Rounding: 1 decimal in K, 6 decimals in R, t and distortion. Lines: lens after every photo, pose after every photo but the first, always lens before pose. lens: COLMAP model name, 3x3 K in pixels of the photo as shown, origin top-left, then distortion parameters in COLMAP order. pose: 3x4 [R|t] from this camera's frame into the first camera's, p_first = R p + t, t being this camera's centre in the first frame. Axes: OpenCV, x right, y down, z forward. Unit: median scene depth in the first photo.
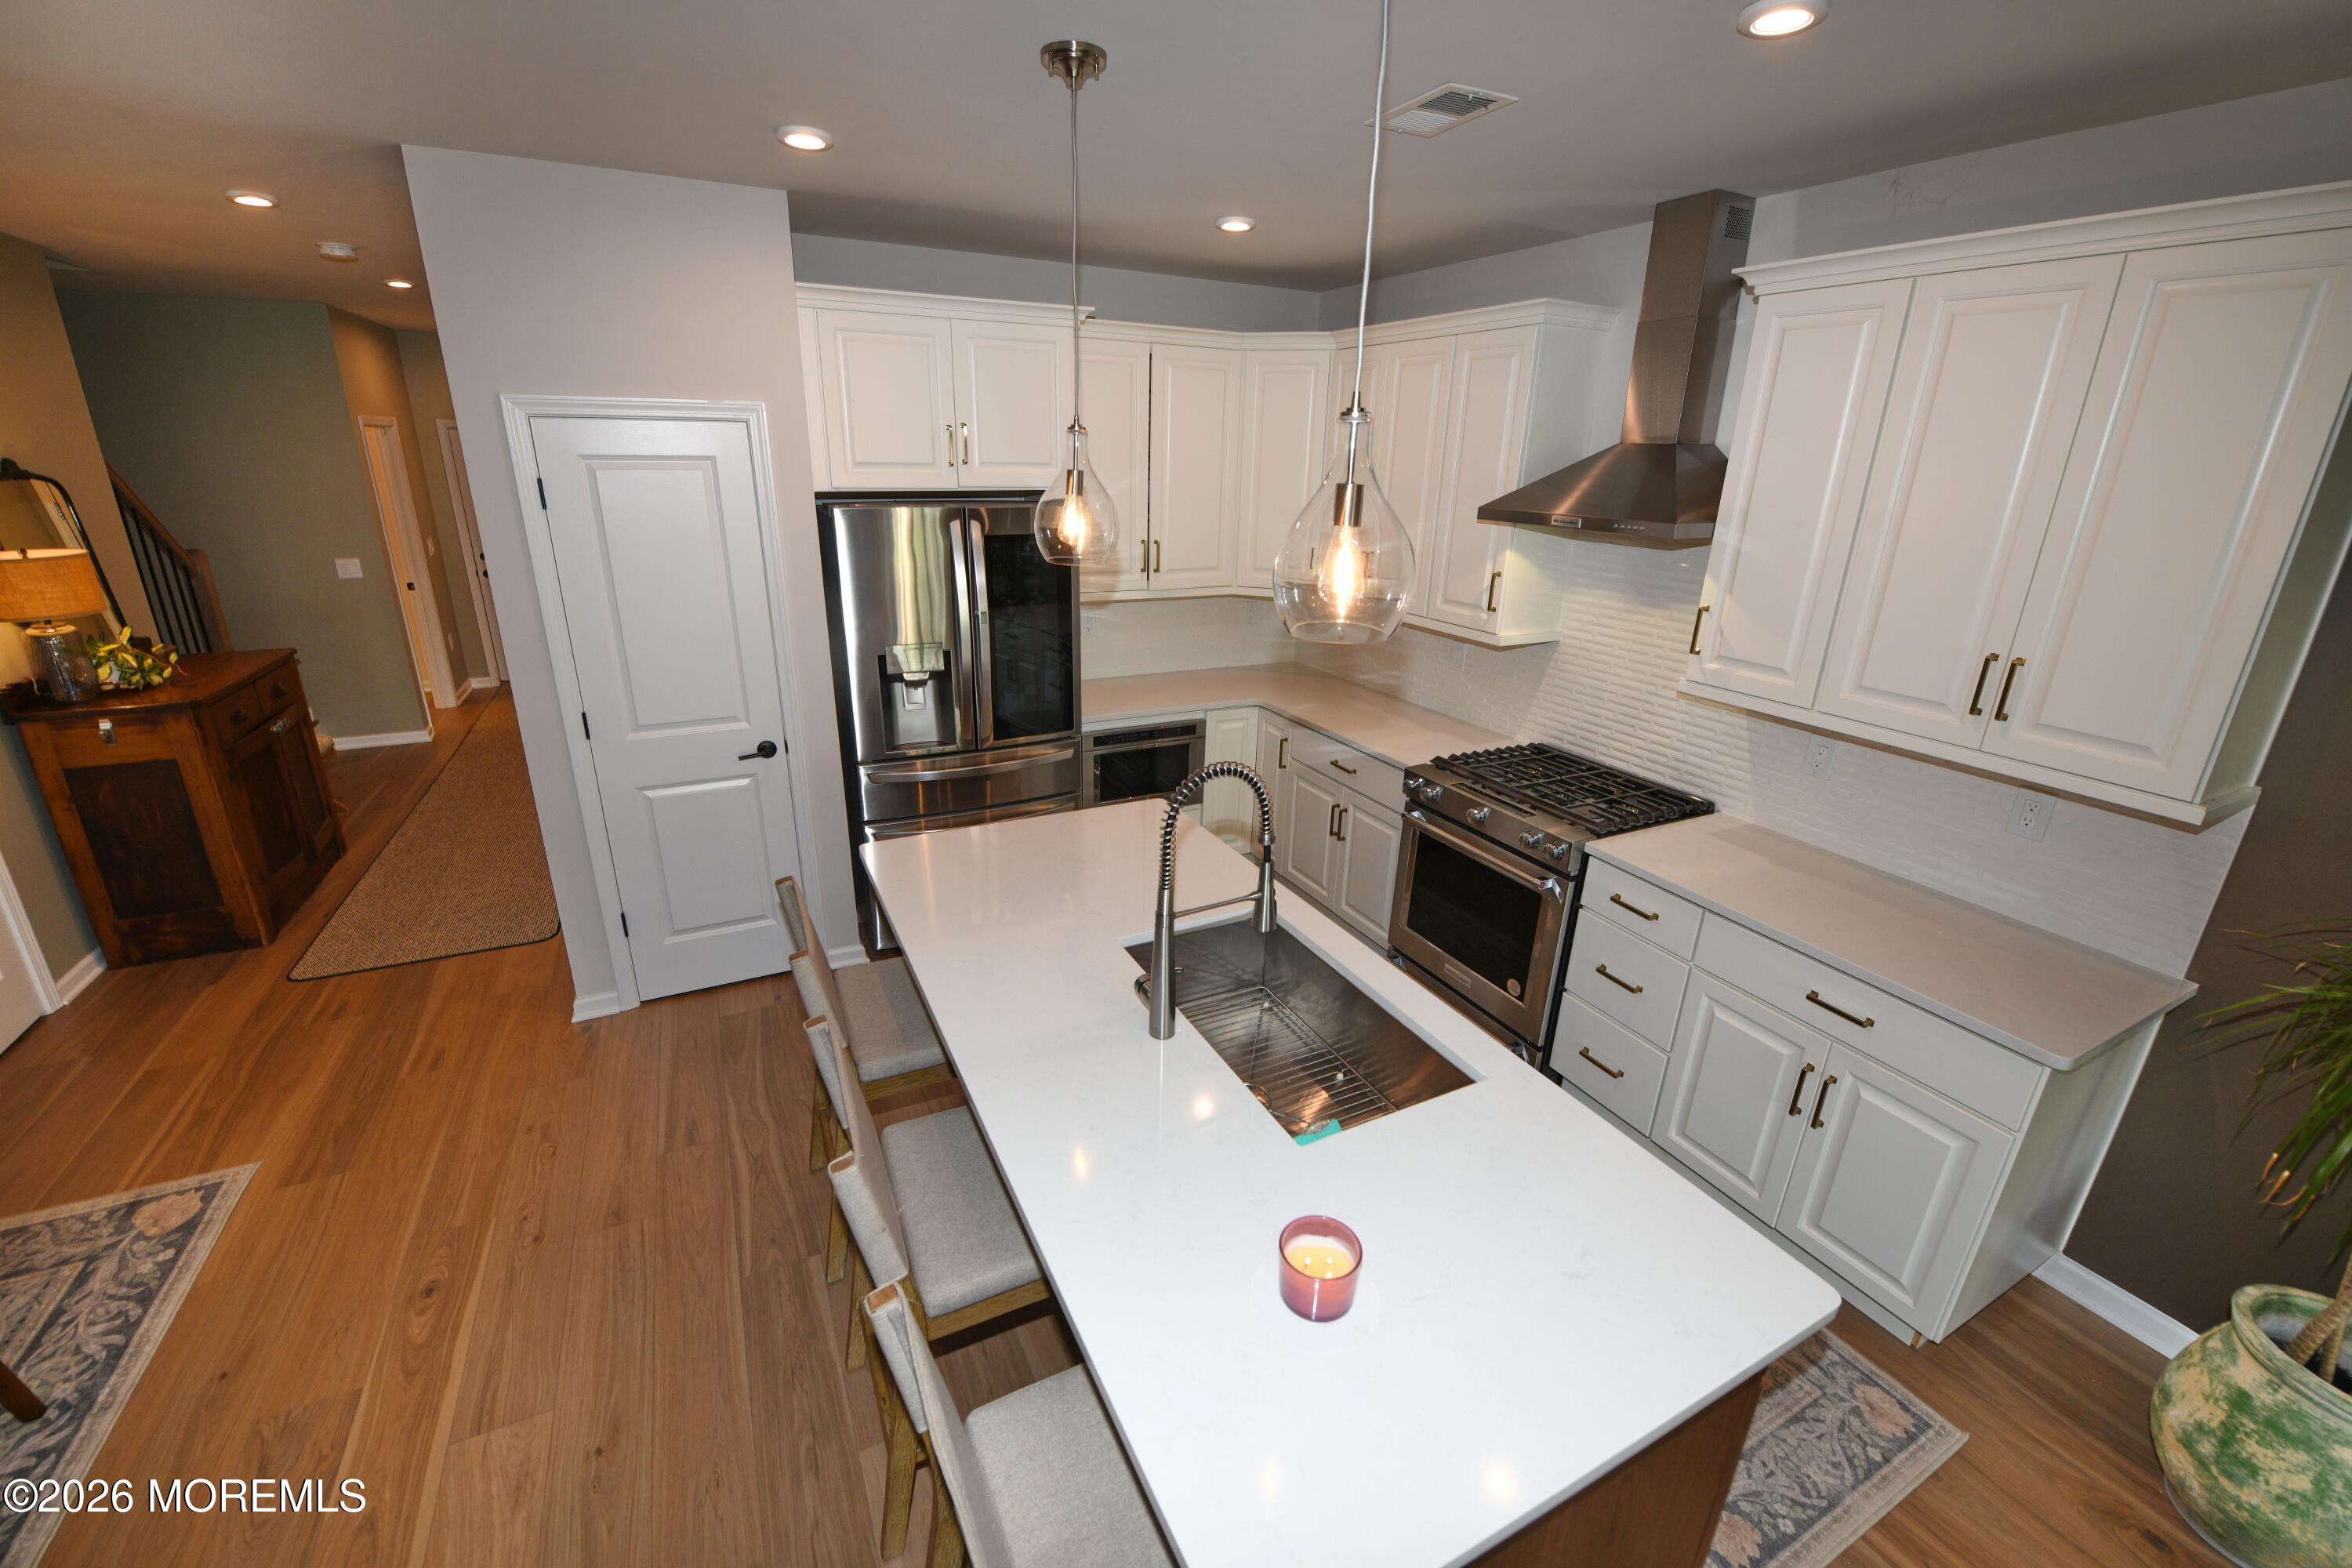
lens RADIAL K [[937.3, 0, 1174.5], [0, 937.3, 773.4], [0, 0, 1]] dist [-0.015897, -0.000072]
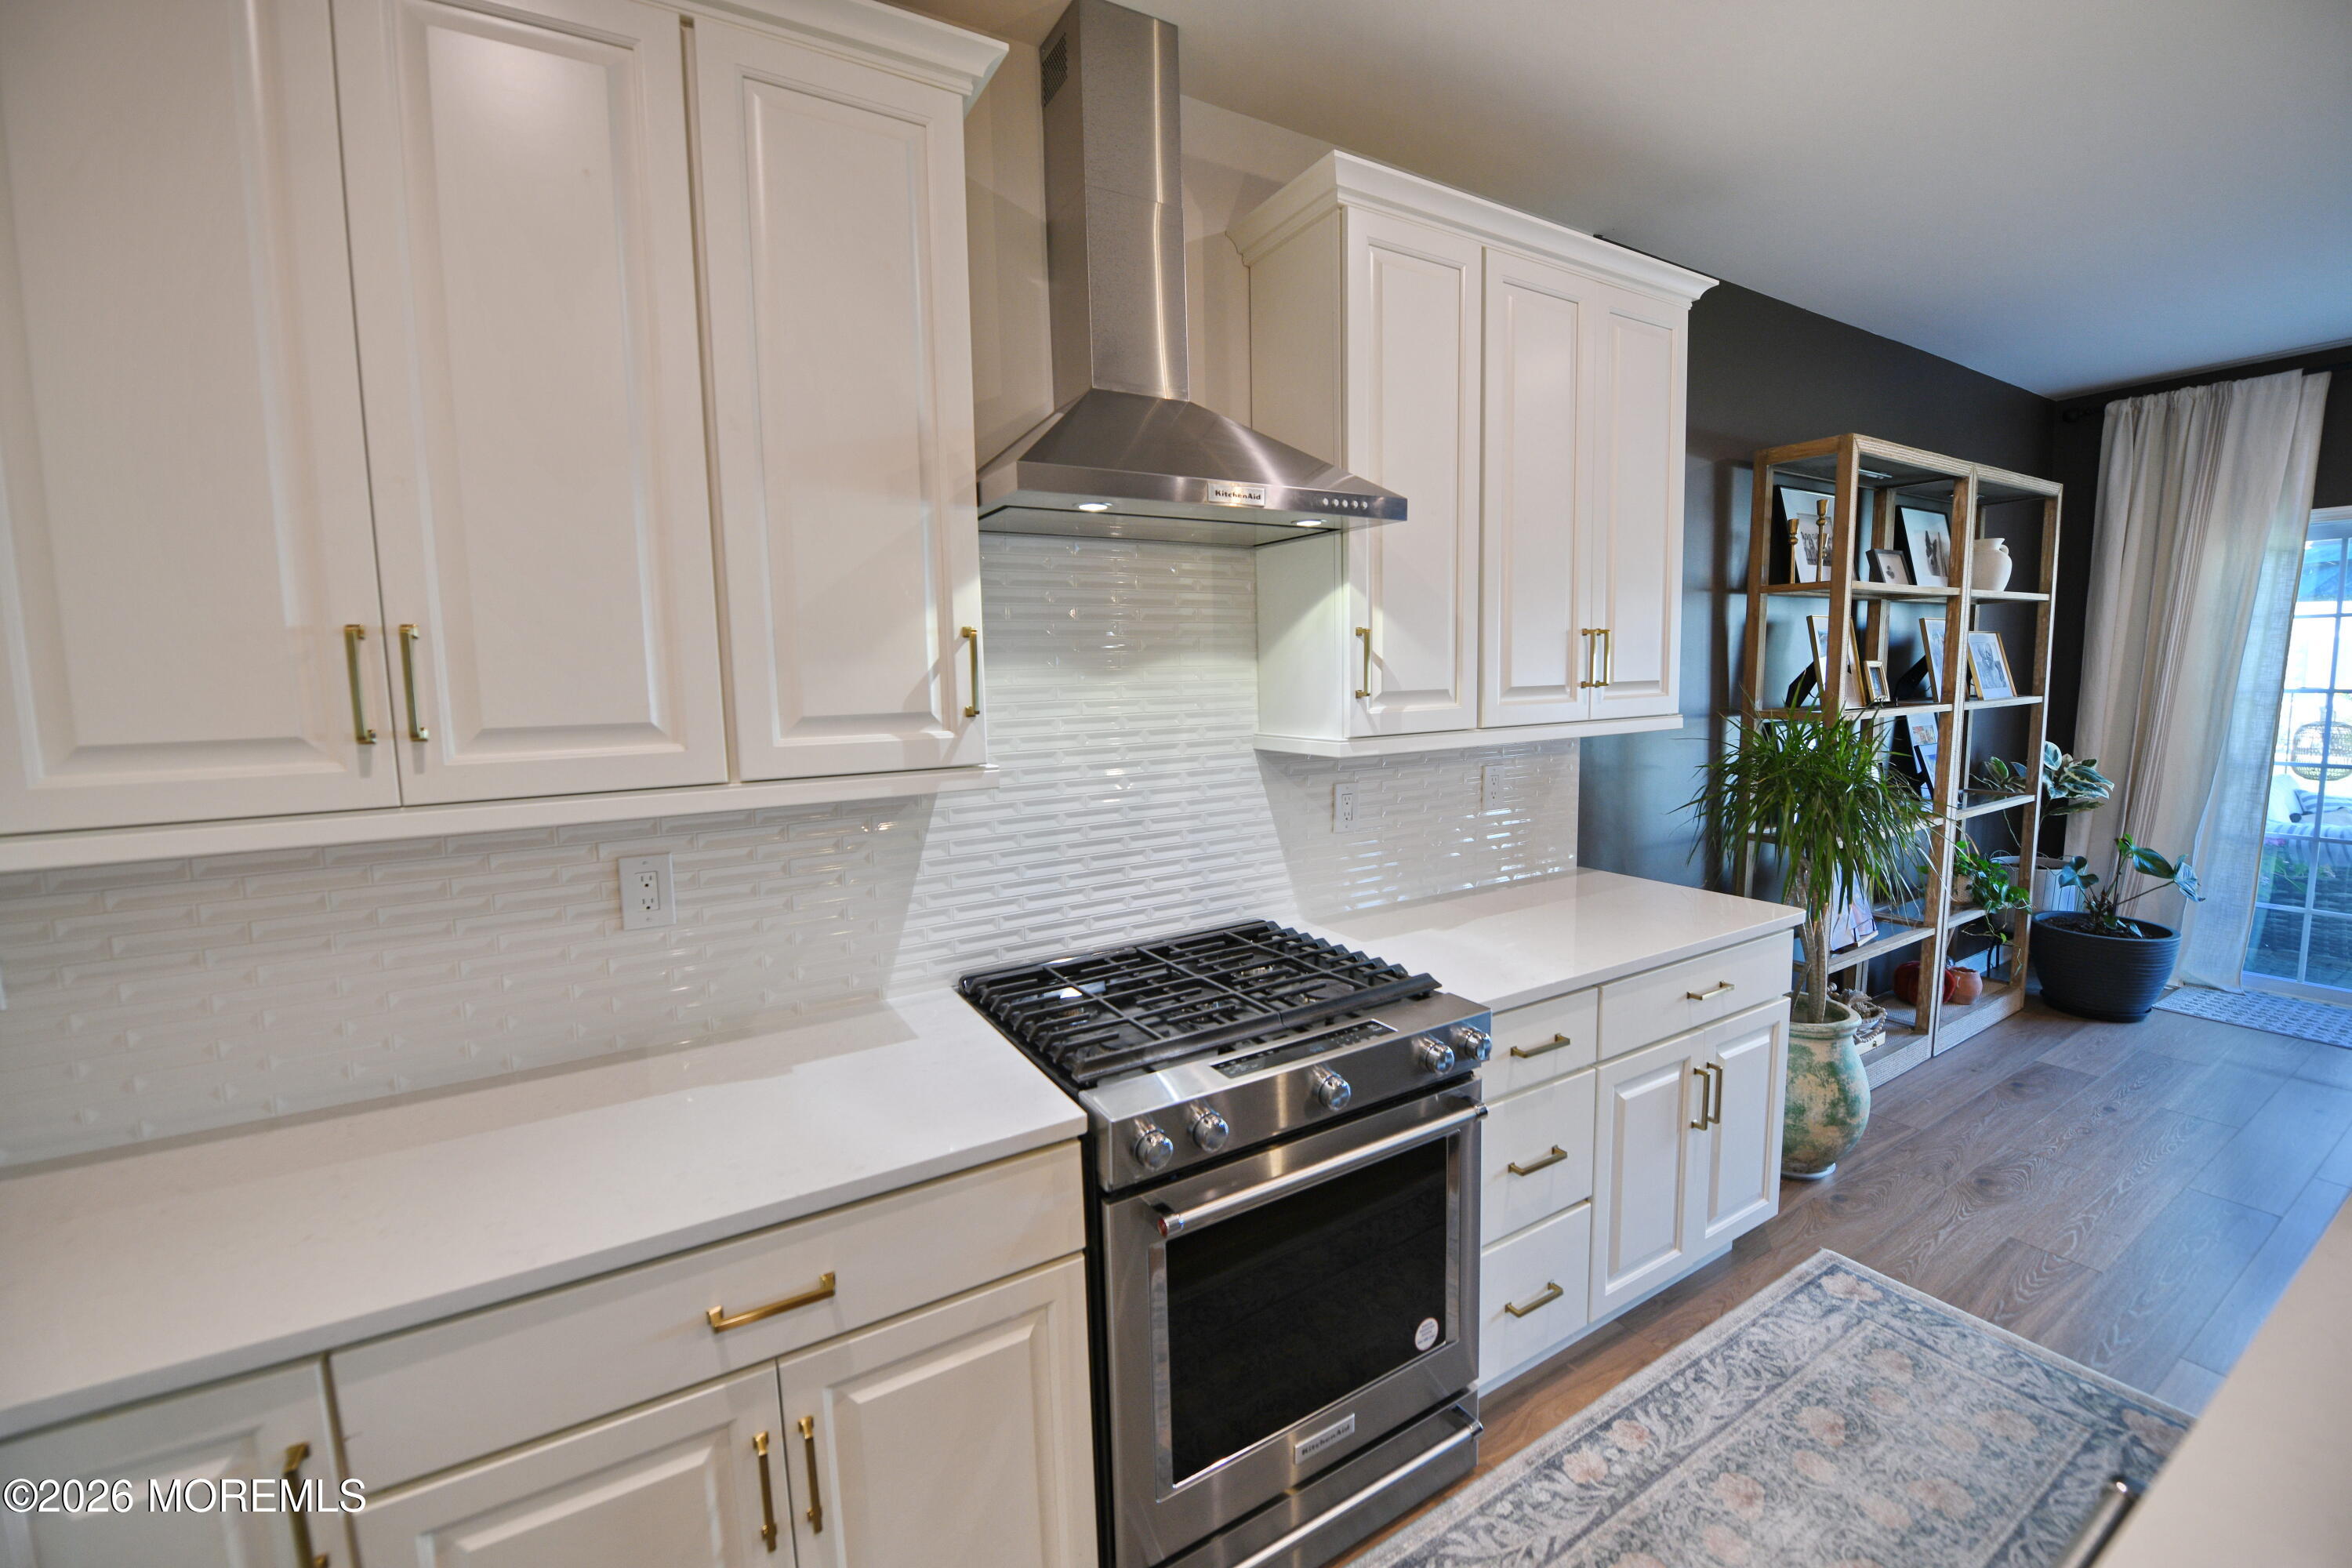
lens RADIAL K [[937.3, 0, 1174.5], [0, 937.3, 773.4], [0, 0, 1]] dist [-0.015897, -0.000072]
pose [[-0.065823, -0.127022, 0.989714, -0.123024], [0.345745, 0.927516, 0.142034, -0.204886], [-0.936017, 0.351538, -0.017134, 1.065718]]
